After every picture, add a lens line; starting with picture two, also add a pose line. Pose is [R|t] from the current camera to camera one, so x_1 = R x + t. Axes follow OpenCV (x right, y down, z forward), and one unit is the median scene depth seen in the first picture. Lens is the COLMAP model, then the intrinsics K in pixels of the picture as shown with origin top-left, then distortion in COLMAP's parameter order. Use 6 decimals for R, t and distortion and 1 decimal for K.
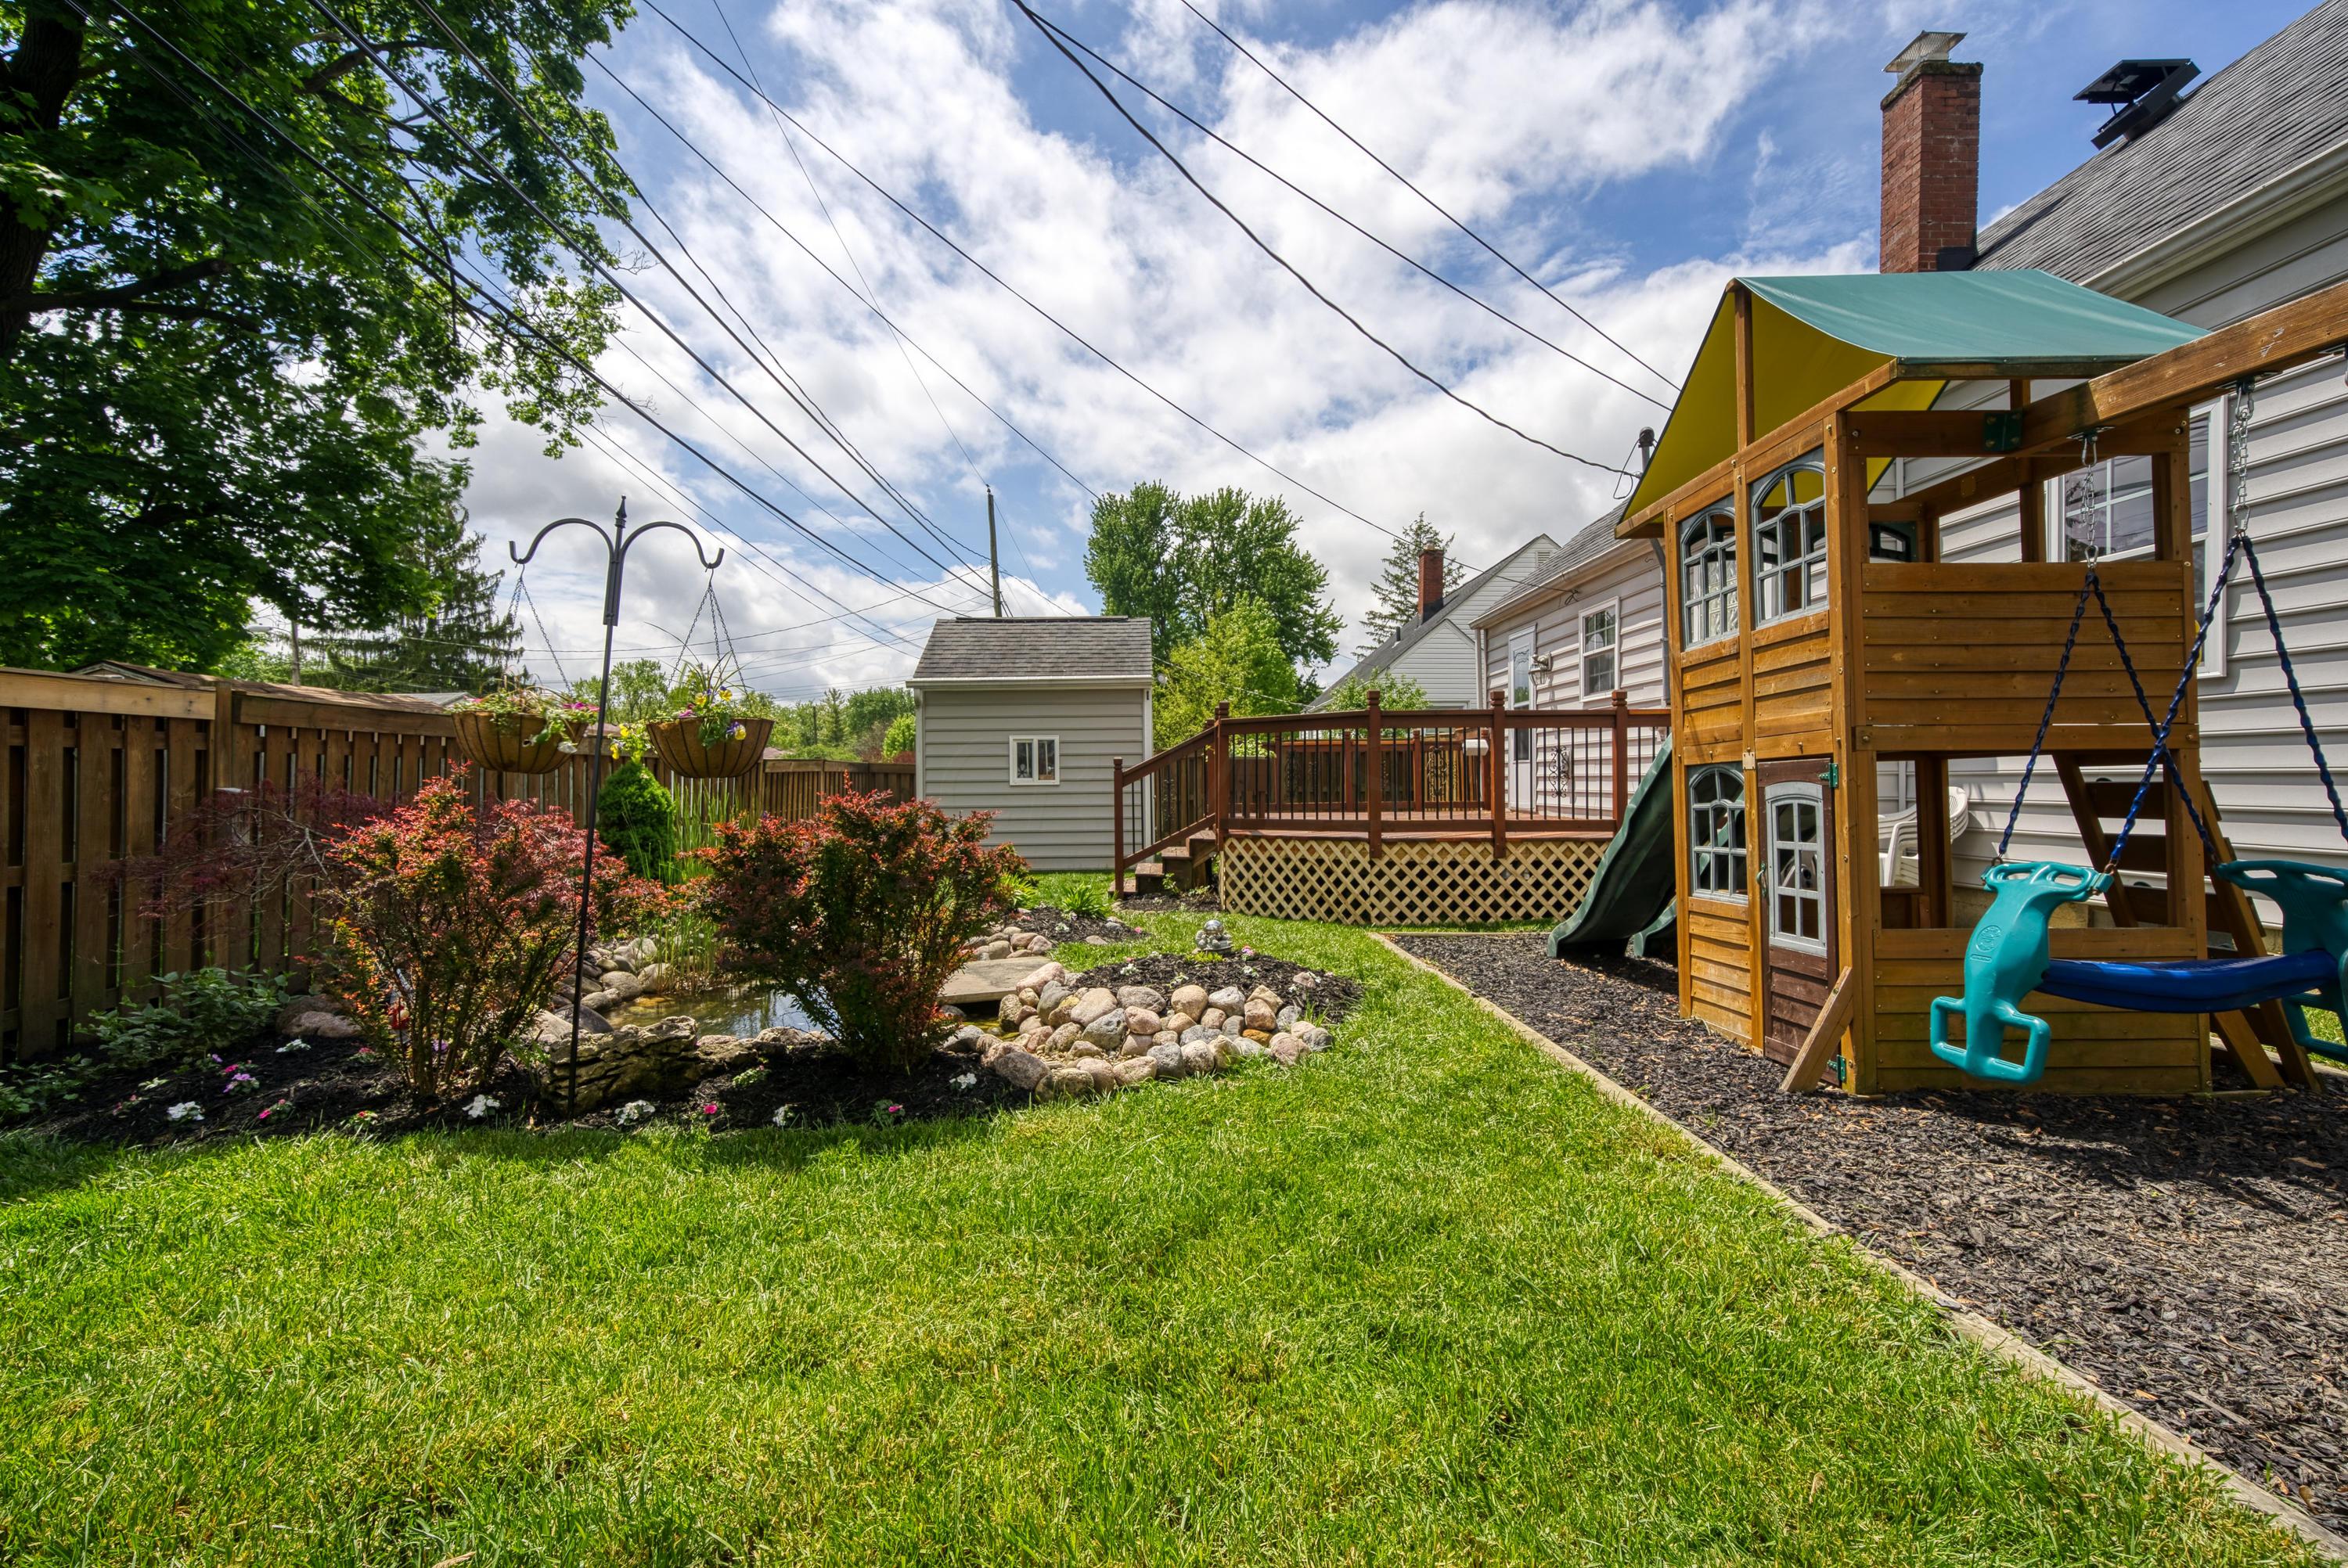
lens RADIAL K [[1069.6, 0, 1170.8], [0, 1069.6, 774.3], [0, 0, 1]] dist [0.006484, 0.004312]
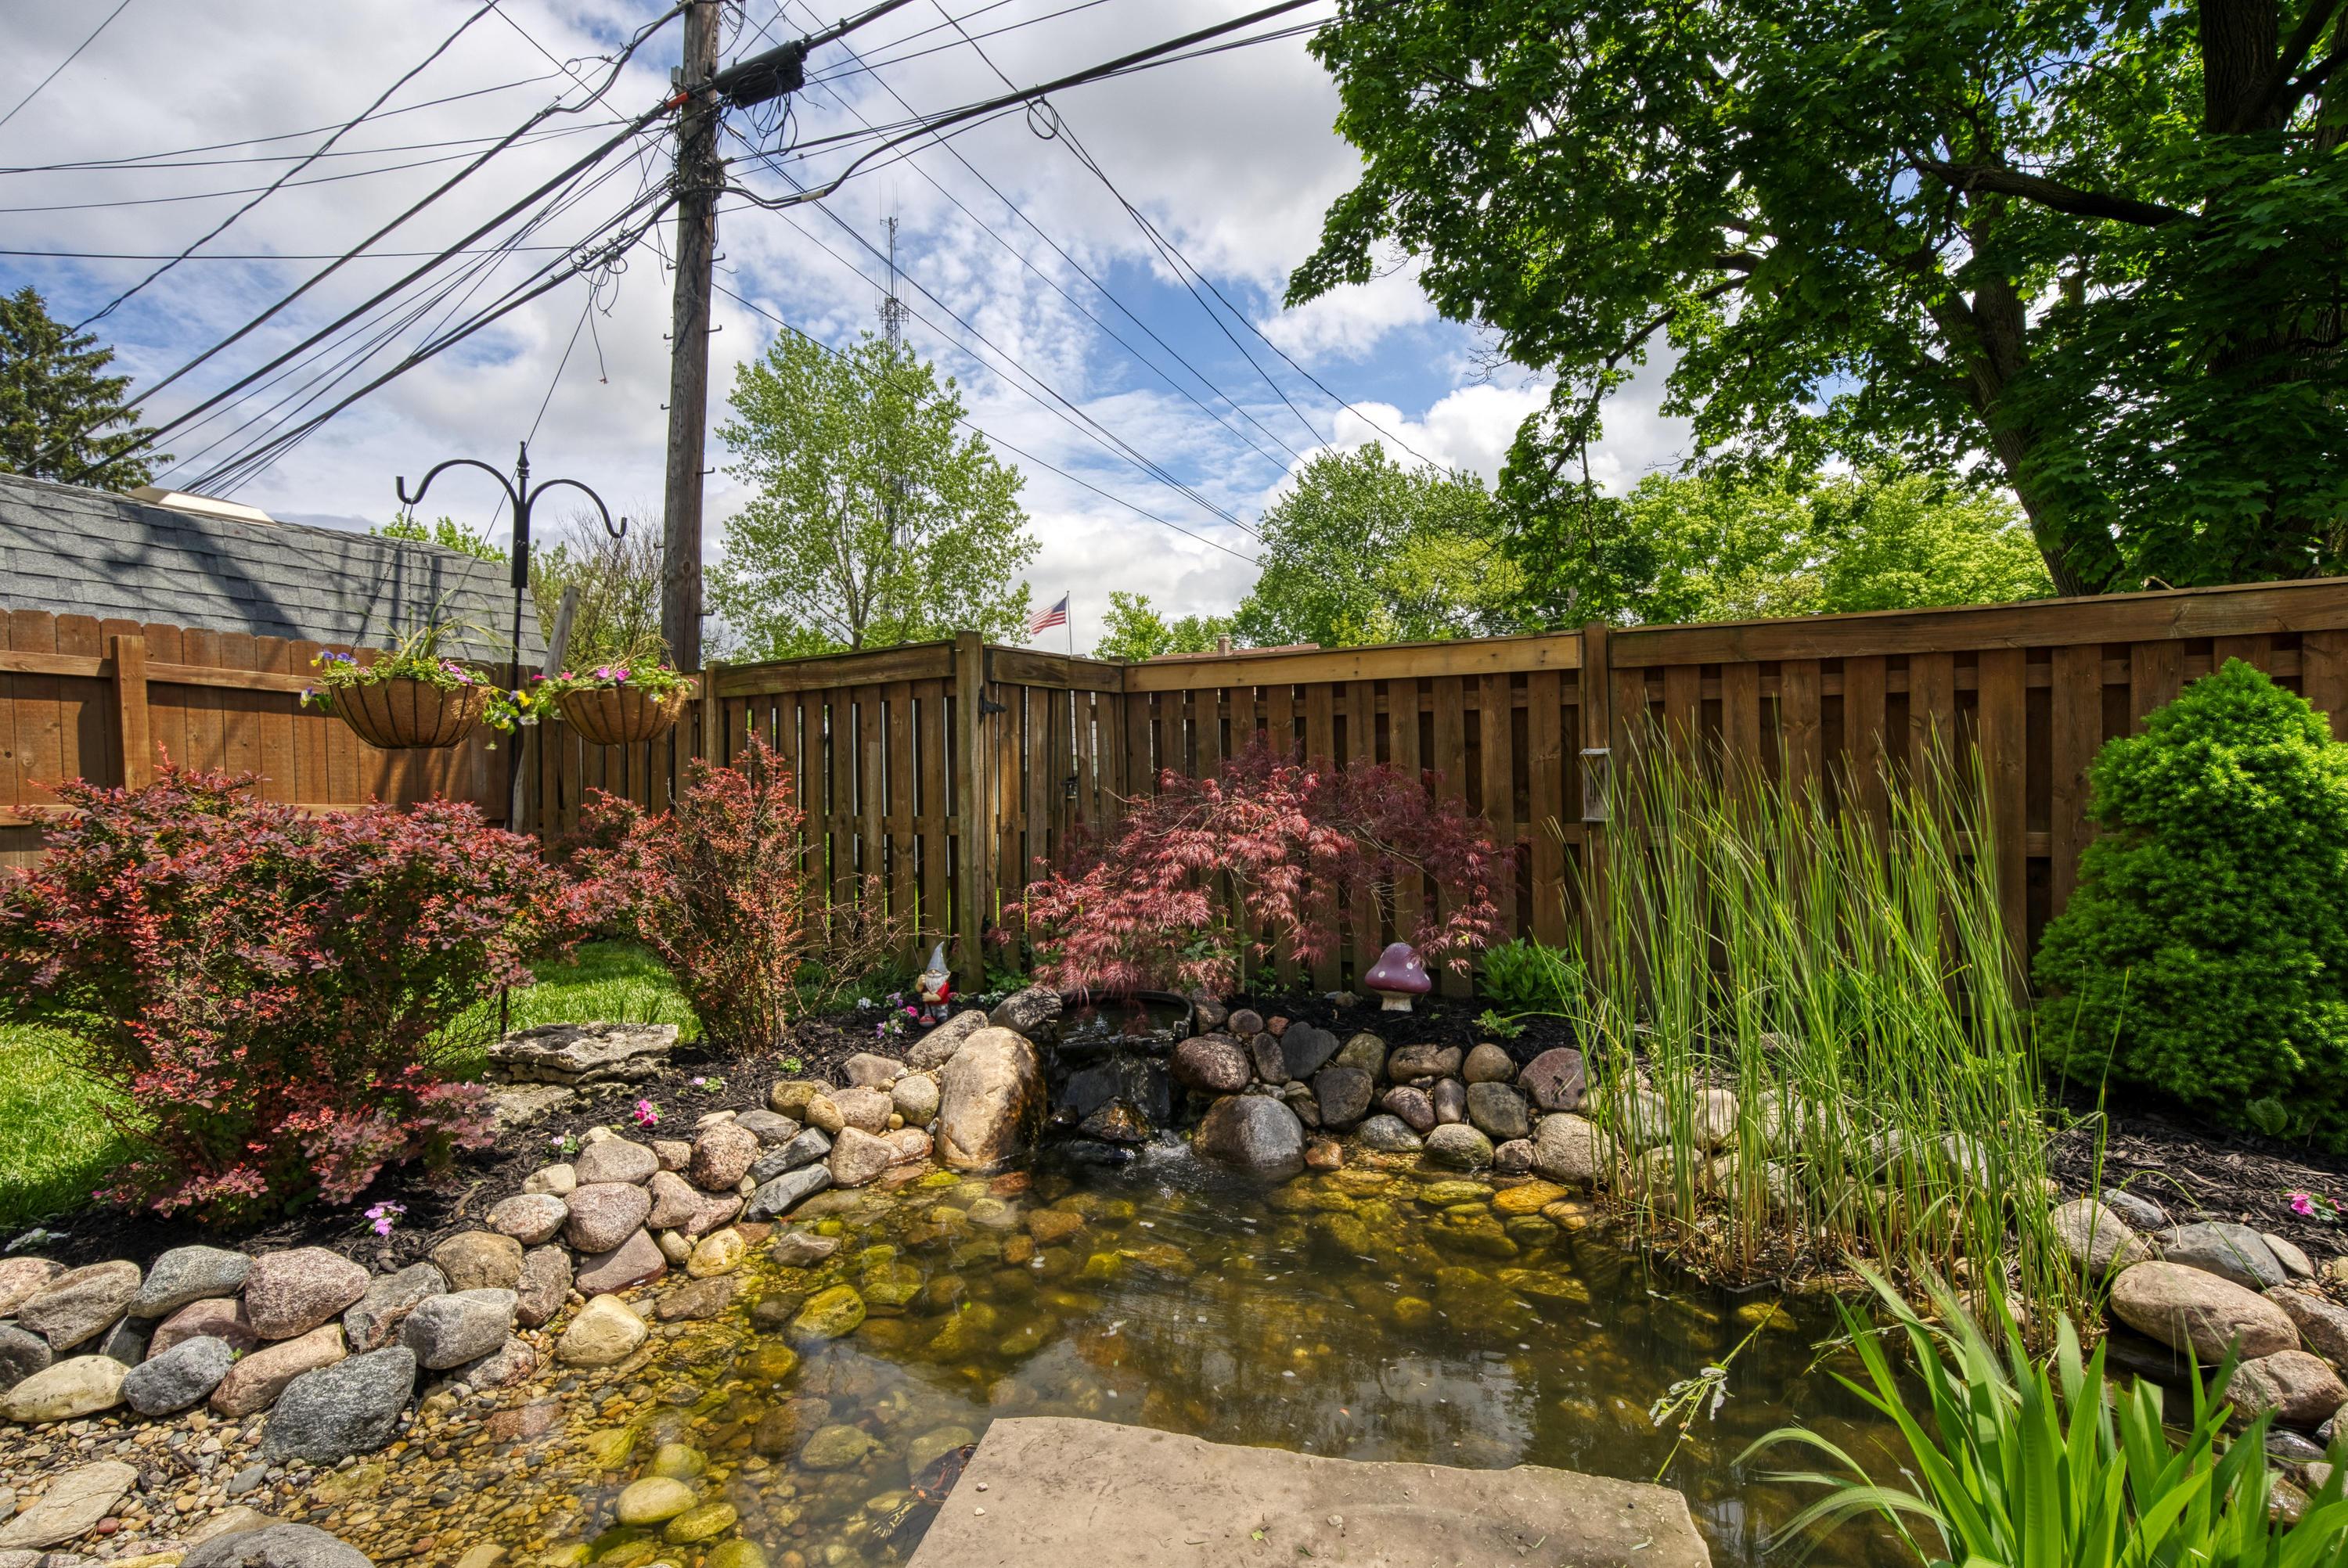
lens RADIAL K [[1074.1, 0, 1165.8], [0, 1074.1, 776.2], [0, 0, 1]] dist [0.004769, 0.006024]
pose [[-0.514707, 0.019845, -0.857136, 0.000691], [0.020703, 0.999728, 0.010715, 0.009807], [0.857116, -0.012230, -0.514978, 0.671271]]
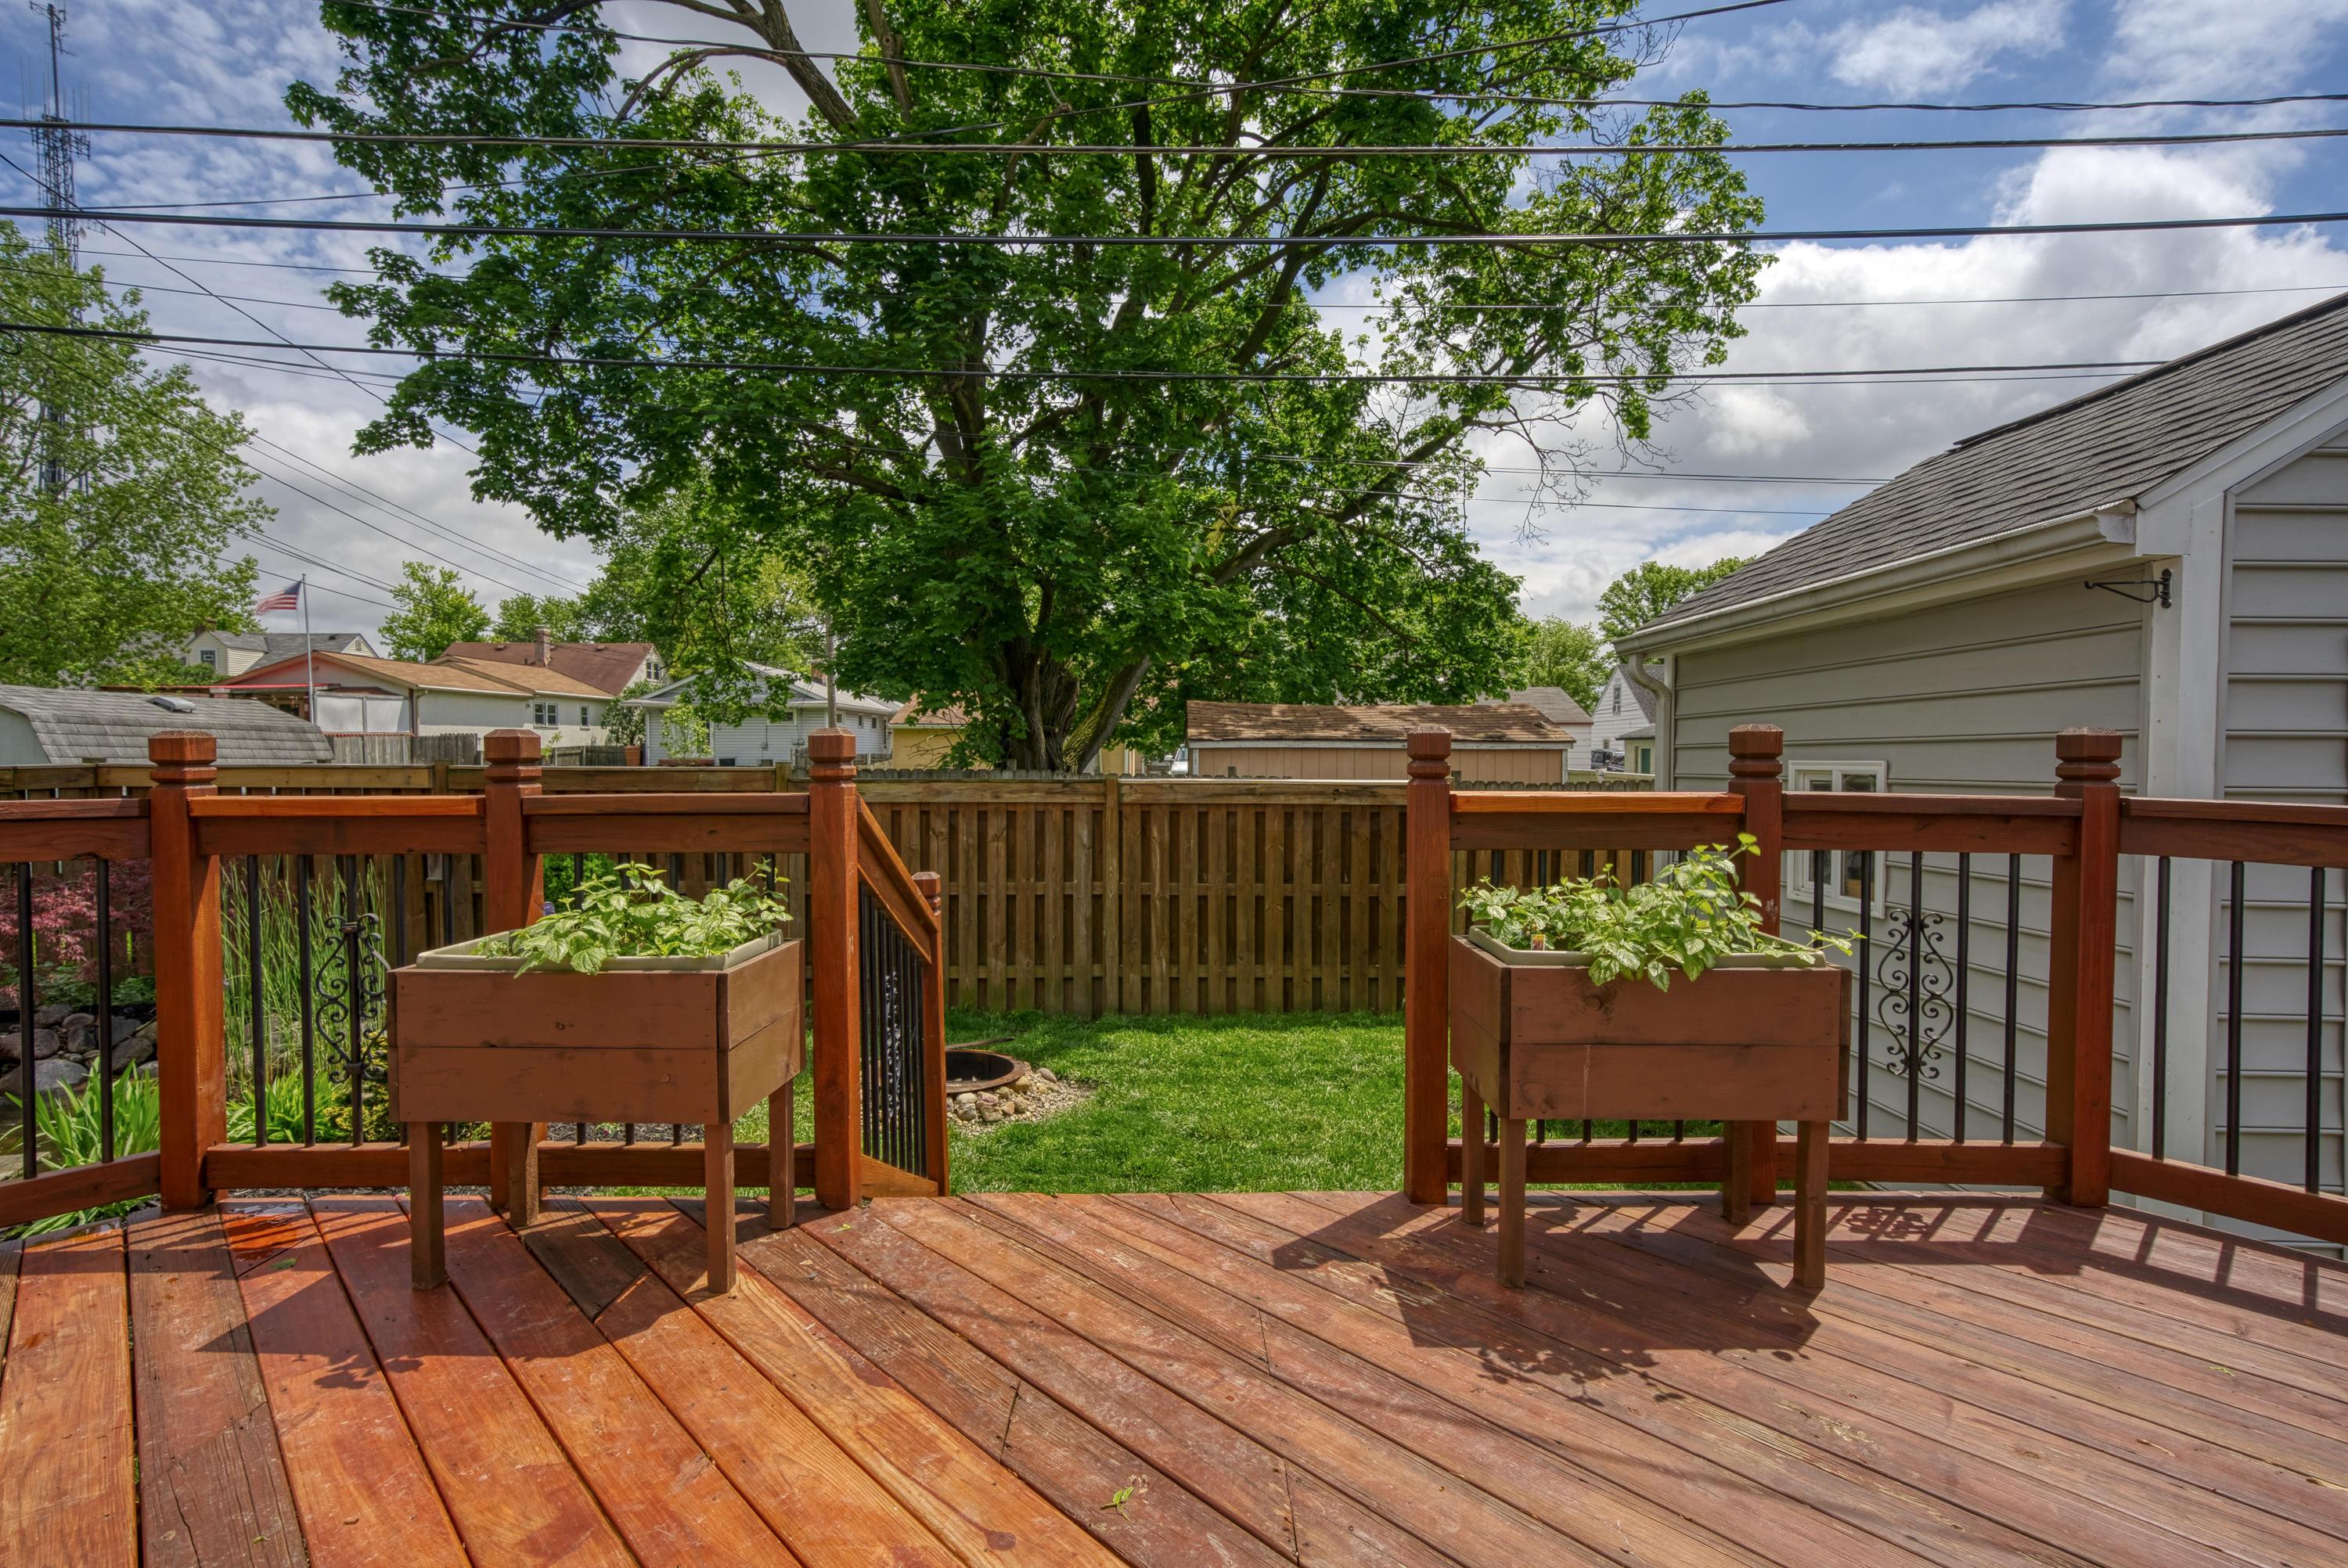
lens RADIAL K [[1065.4, 0, 1170.6], [0, 1065.4, 777.0], [0, 0, 1]] dist [0.011075, 0.000066]
pose [[0.001183, 0.025225, -0.999681, 0.299785], [0.001125, 0.999681, 0.025226, -0.058645], [0.999999, -0.001154, 0.001154, 1.142938]]
